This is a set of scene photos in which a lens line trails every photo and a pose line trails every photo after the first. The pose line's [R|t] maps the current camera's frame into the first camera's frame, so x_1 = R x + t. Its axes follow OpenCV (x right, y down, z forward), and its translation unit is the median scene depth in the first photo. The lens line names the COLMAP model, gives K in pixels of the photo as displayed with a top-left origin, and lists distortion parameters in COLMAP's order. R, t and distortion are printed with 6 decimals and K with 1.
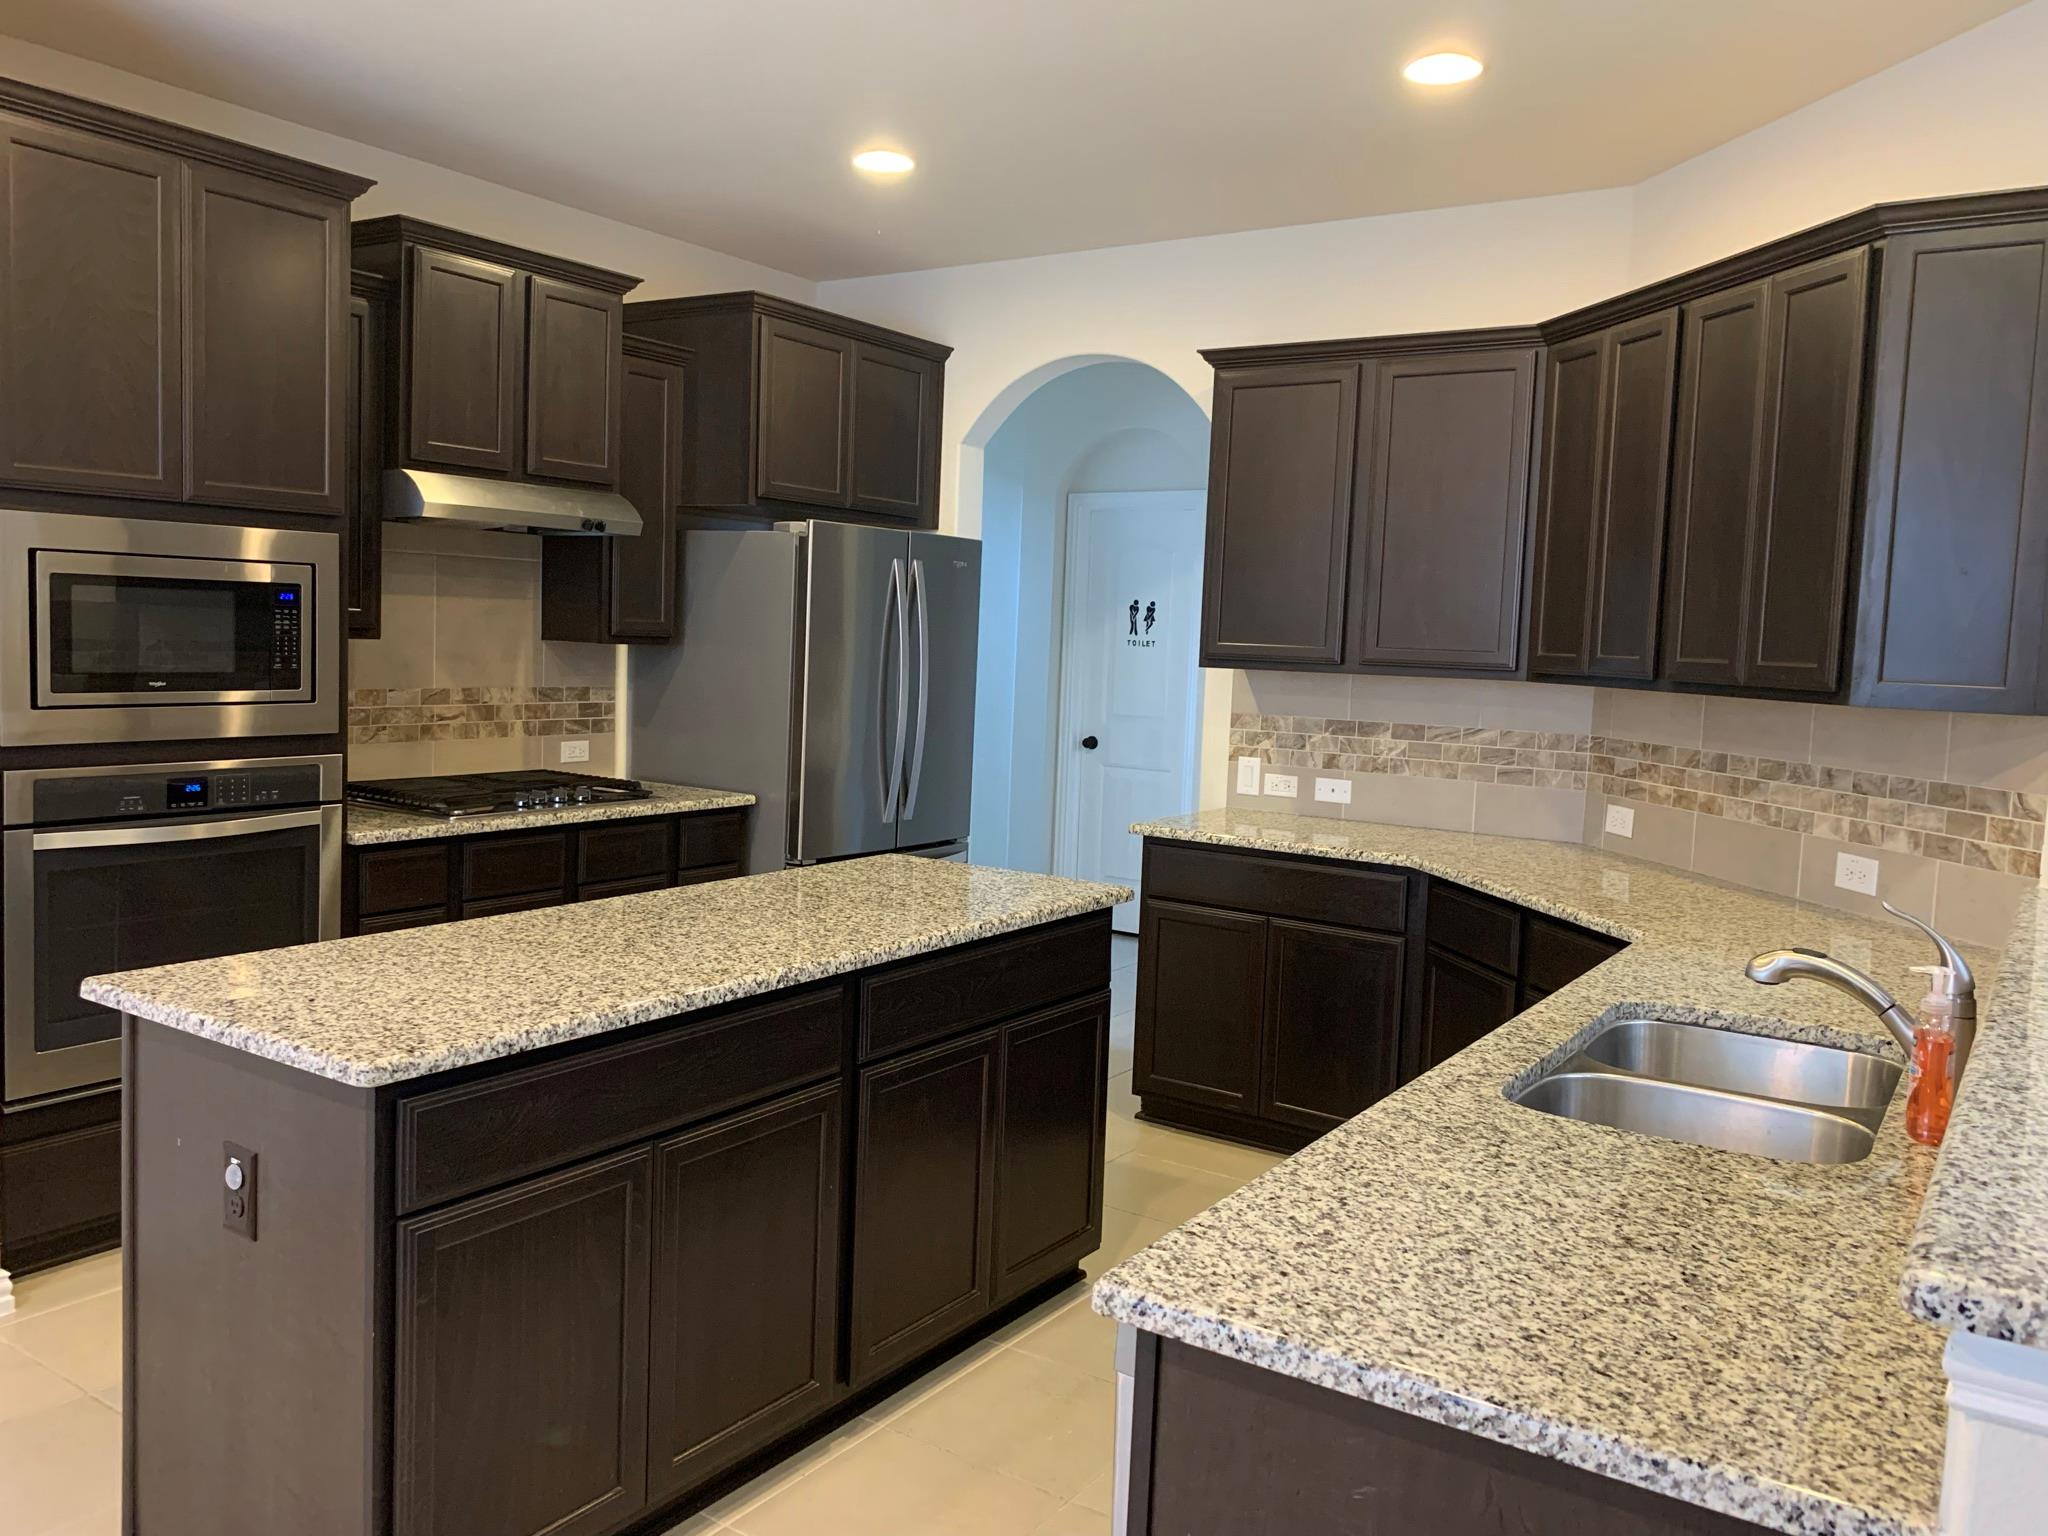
lens RADIAL K [[1556.5, 0, 1007.8], [0, 1556.5, 756.2], [0, 0, 1]] dist [0.025740, -0.011264]
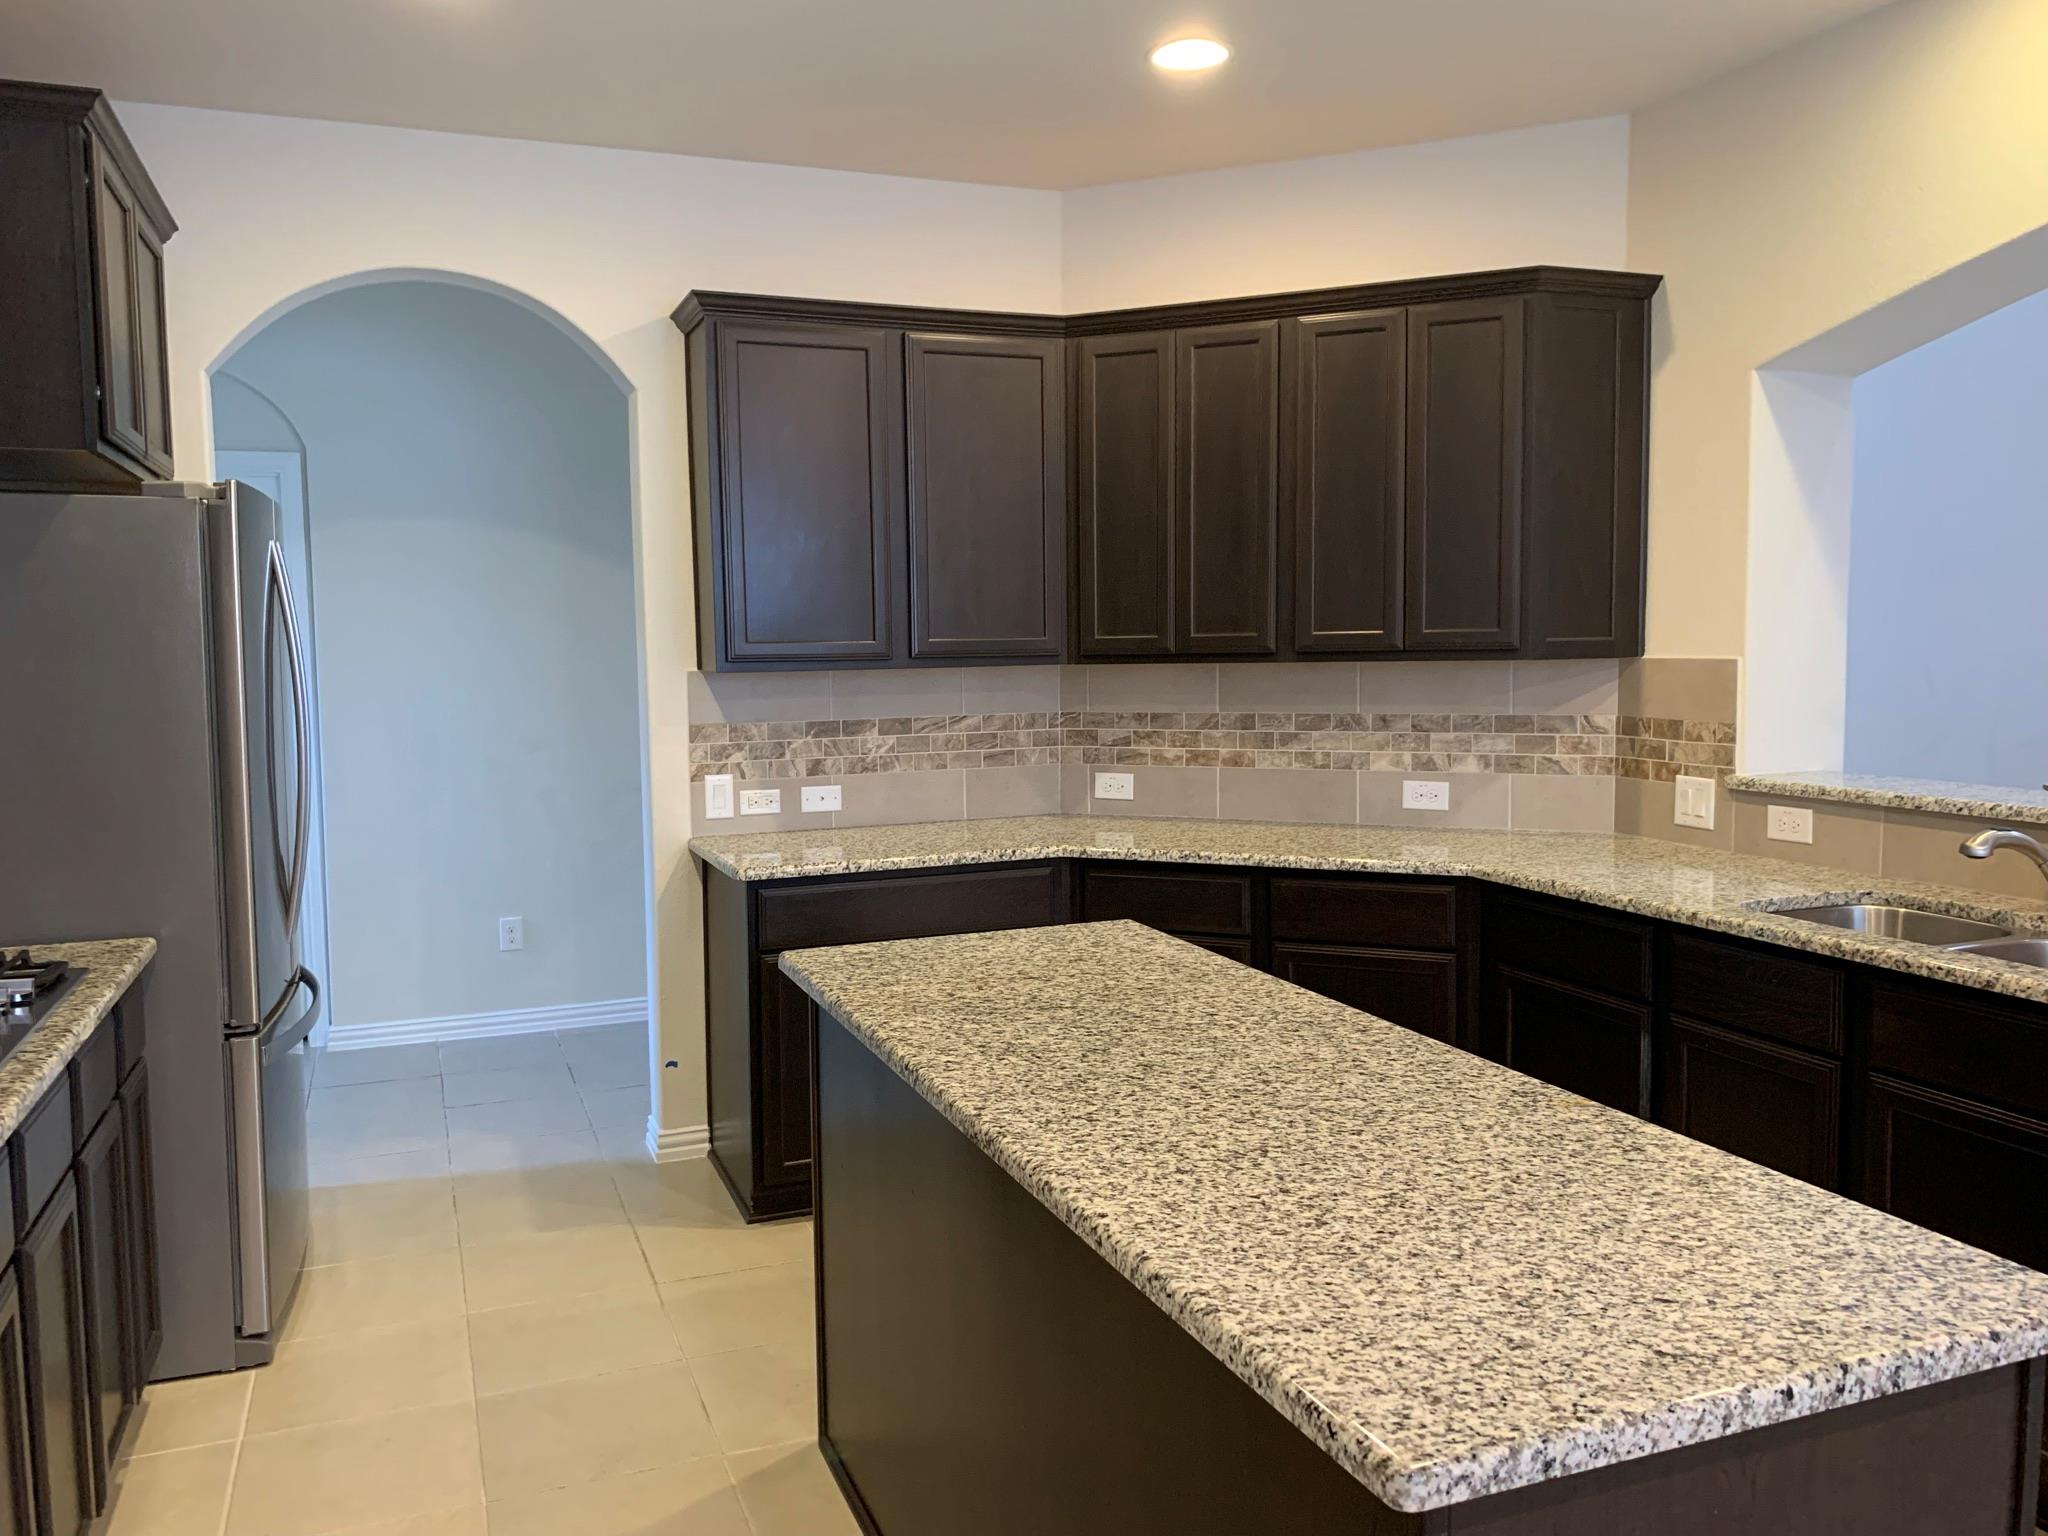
lens RADIAL K [[1556.5, 0, 1012.6], [0, 1556.5, 770.9], [0, 0, 1]] dist [0.025740, -0.011264]
pose [[0.564873, -0.117894, 0.816712, -0.526034], [0.102385, 0.992107, 0.072399, -0.054463], [-0.818801, 0.042723, 0.572485, 0.434384]]
